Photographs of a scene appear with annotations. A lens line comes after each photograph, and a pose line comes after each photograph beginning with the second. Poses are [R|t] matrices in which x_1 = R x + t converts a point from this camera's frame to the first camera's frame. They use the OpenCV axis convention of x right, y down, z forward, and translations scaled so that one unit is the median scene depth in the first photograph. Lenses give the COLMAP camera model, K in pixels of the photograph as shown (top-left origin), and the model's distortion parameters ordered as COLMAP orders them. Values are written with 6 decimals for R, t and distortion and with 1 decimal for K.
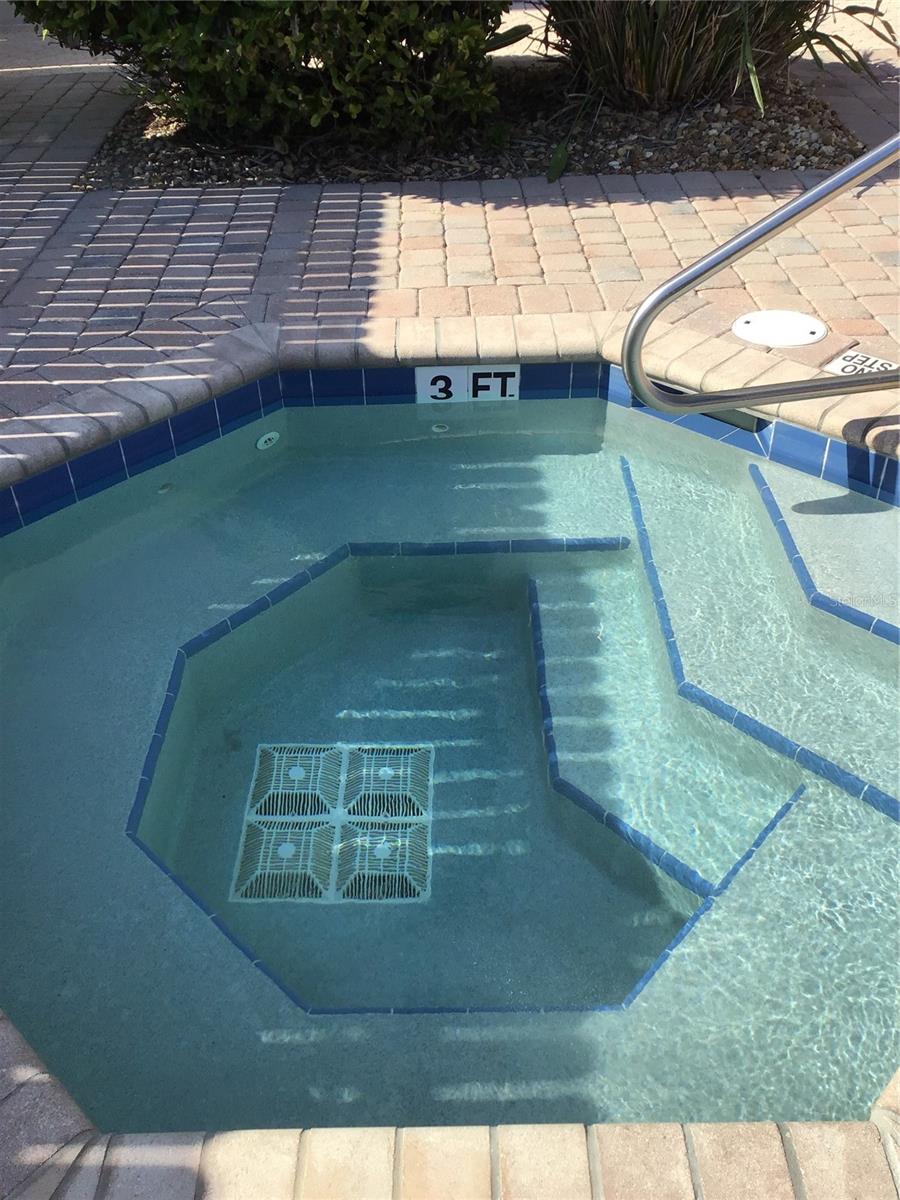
lens RADIAL K [[1047.6, 0, 450.0], [0, 1047.6, 600.0], [0, 0, 1]] dist [0.049534, -0.004992]
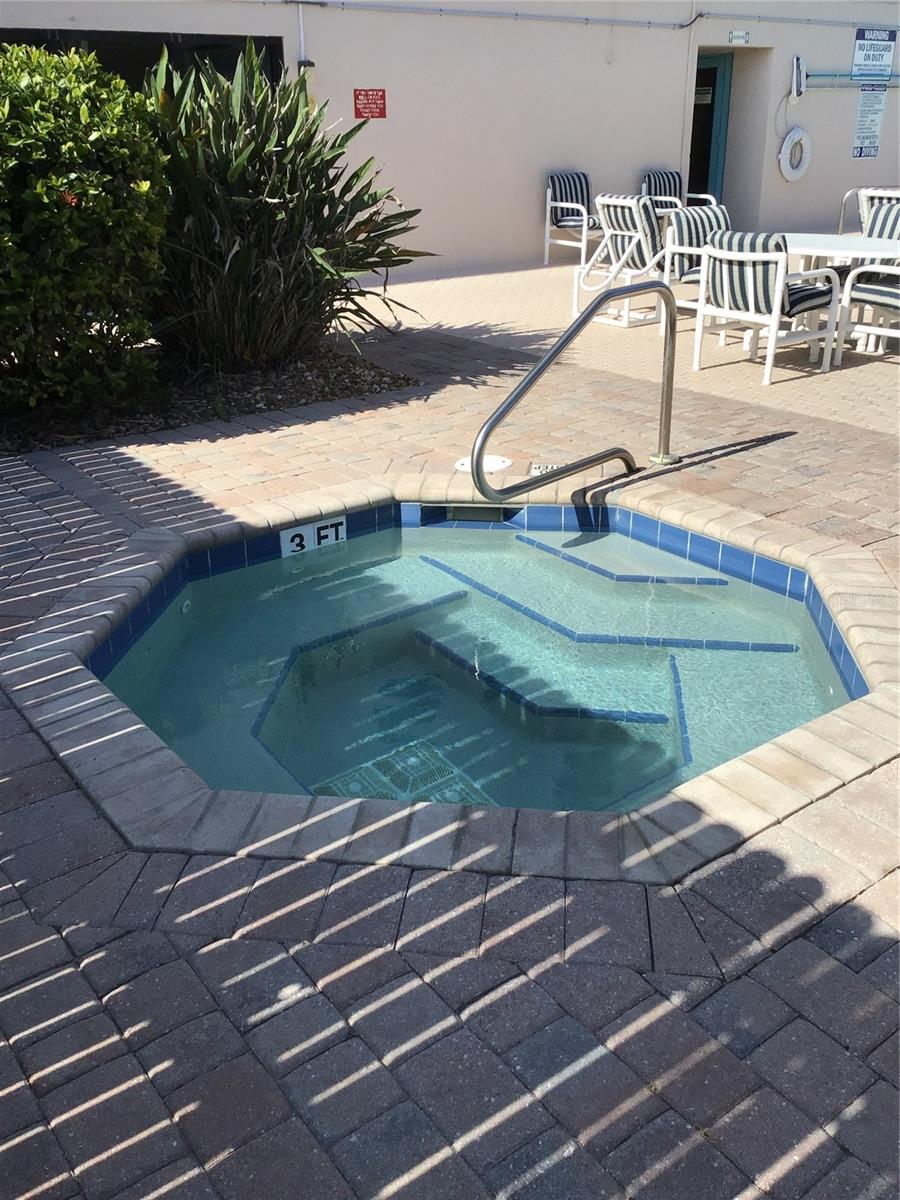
lens RADIAL K [[1089.9, 0, 450.0], [0, 1089.9, 600.0], [0, 0, 1]] dist [-0.005615, -0.110172]
pose [[0.797823, -0.221219, 0.560839, -0.664759], [0.358699, 0.921862, -0.146647, 0.146314], [-0.484575, 0.318171, 0.814834, -0.230334]]
